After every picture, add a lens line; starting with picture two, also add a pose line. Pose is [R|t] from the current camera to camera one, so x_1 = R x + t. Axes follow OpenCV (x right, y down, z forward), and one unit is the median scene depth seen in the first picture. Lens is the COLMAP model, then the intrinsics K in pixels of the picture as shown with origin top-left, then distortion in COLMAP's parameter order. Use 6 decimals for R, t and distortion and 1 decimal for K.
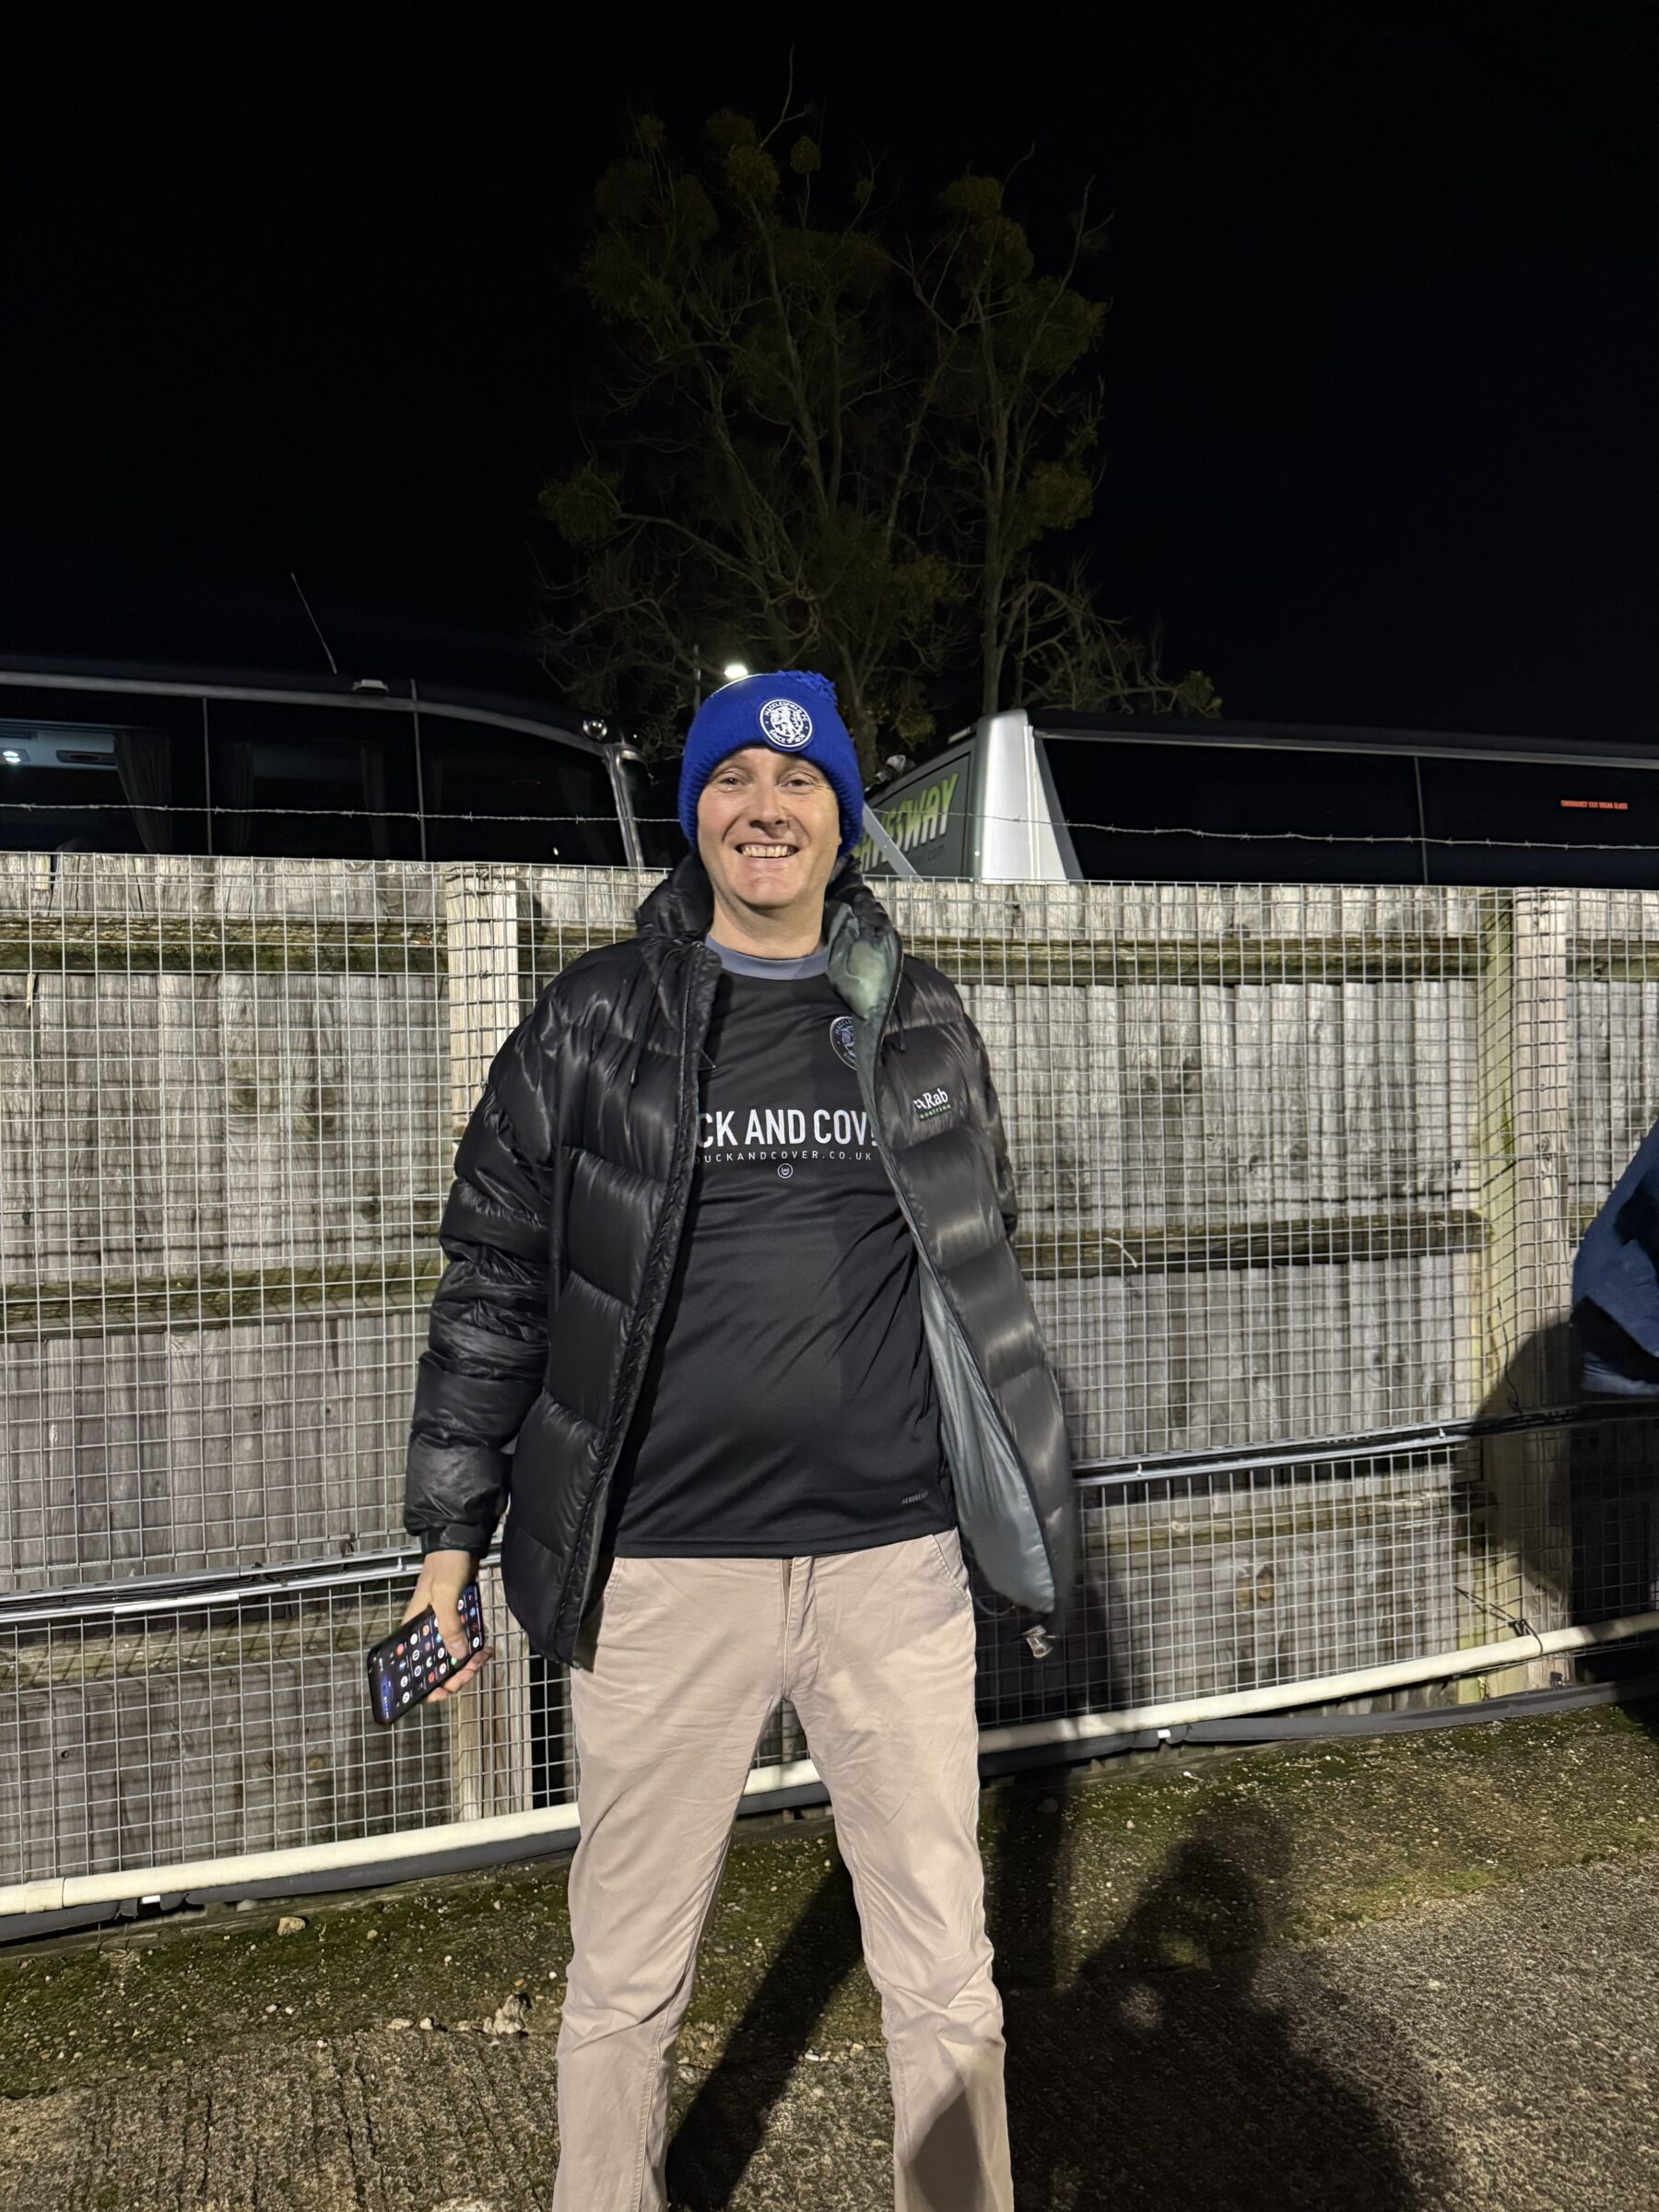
lens RADIAL K [[1534.8, 0, 828.9], [0, 1534.8, 1119.6], [0, 0, 1]] dist [0.111996, -0.175560]
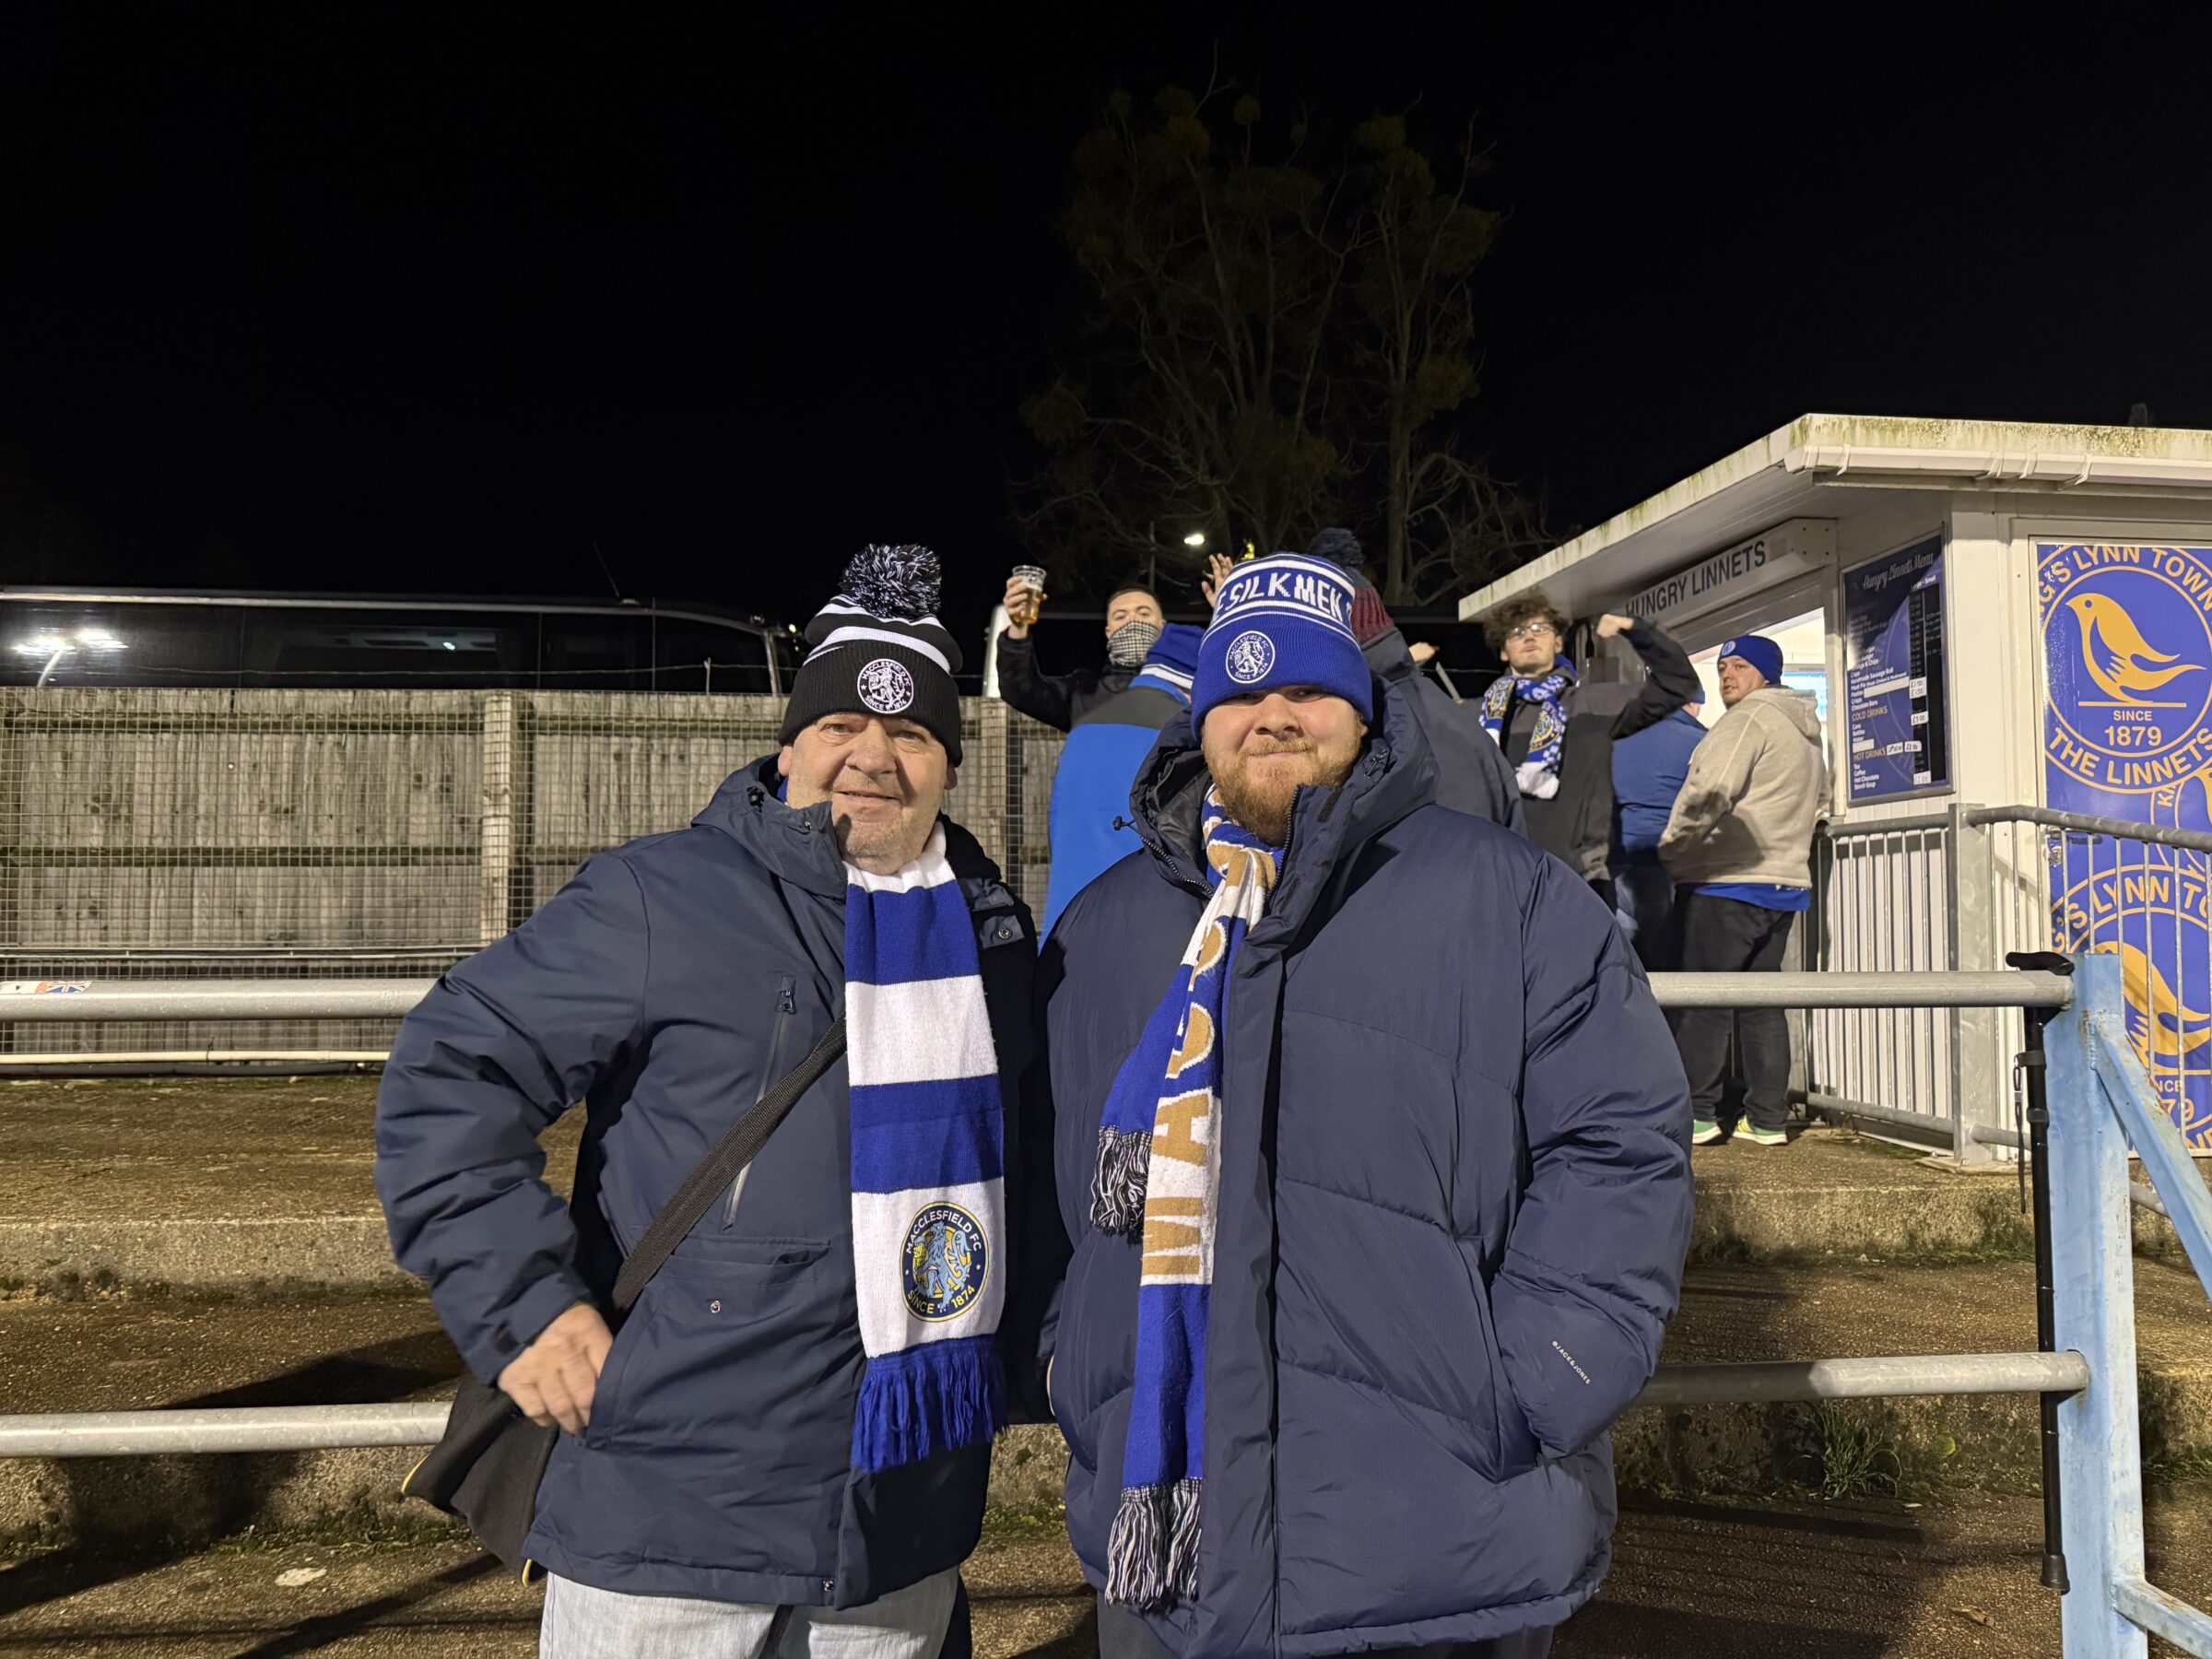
lens RADIAL K [[1534.8, 0, 1116.1], [0, 1534.8, 859.0], [0, 0, 1]] dist [0.111996, -0.175560]
pose [[0.976782, 0.002456, -0.214219, 0.157682], [-0.016607, 0.997793, -0.064284, 0.031541], [0.213589, 0.066349, 0.974668, -0.154309]]
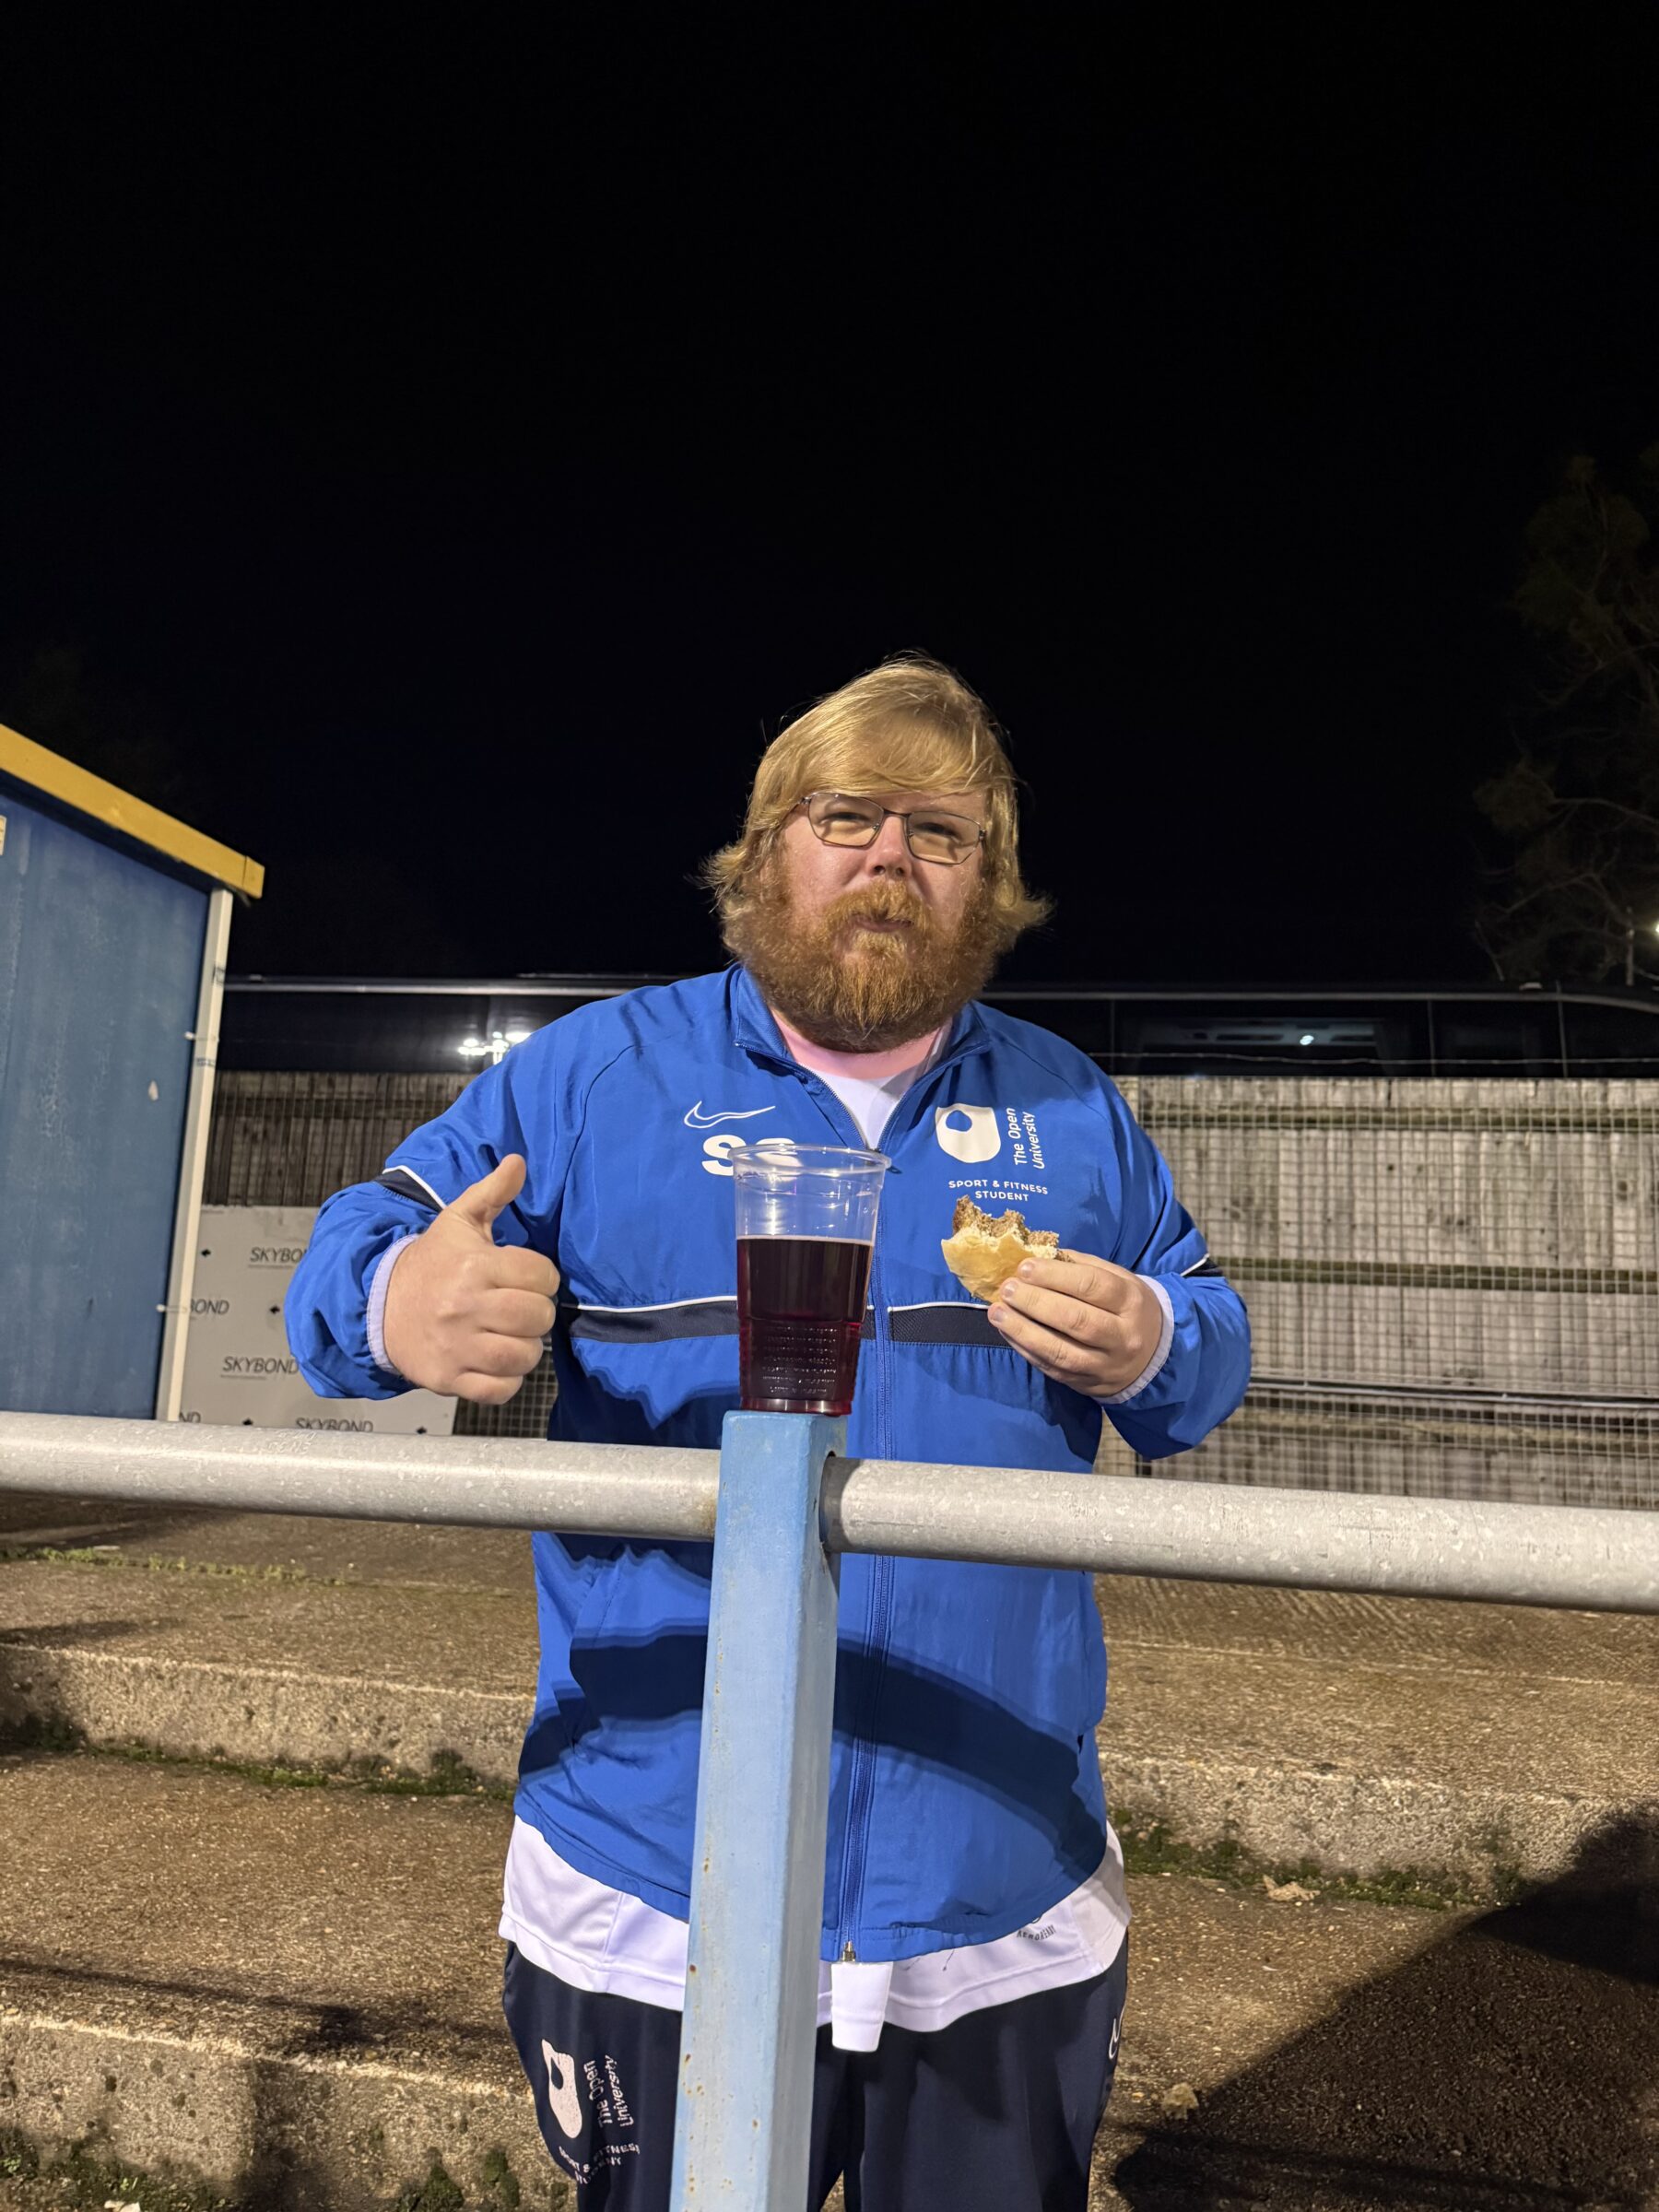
lens RADIAL K [[1534.8, 0, 828.9], [0, 1534.8, 1119.6], [0, 0, 1]] dist [0.111996, -0.175560]
pose [[0.864658, -0.013733, -0.502173, -0.027653], [-0.070324, 0.986474, -0.148065, 0.033787], [0.497414, 0.163340, 0.851997, -0.165049]]
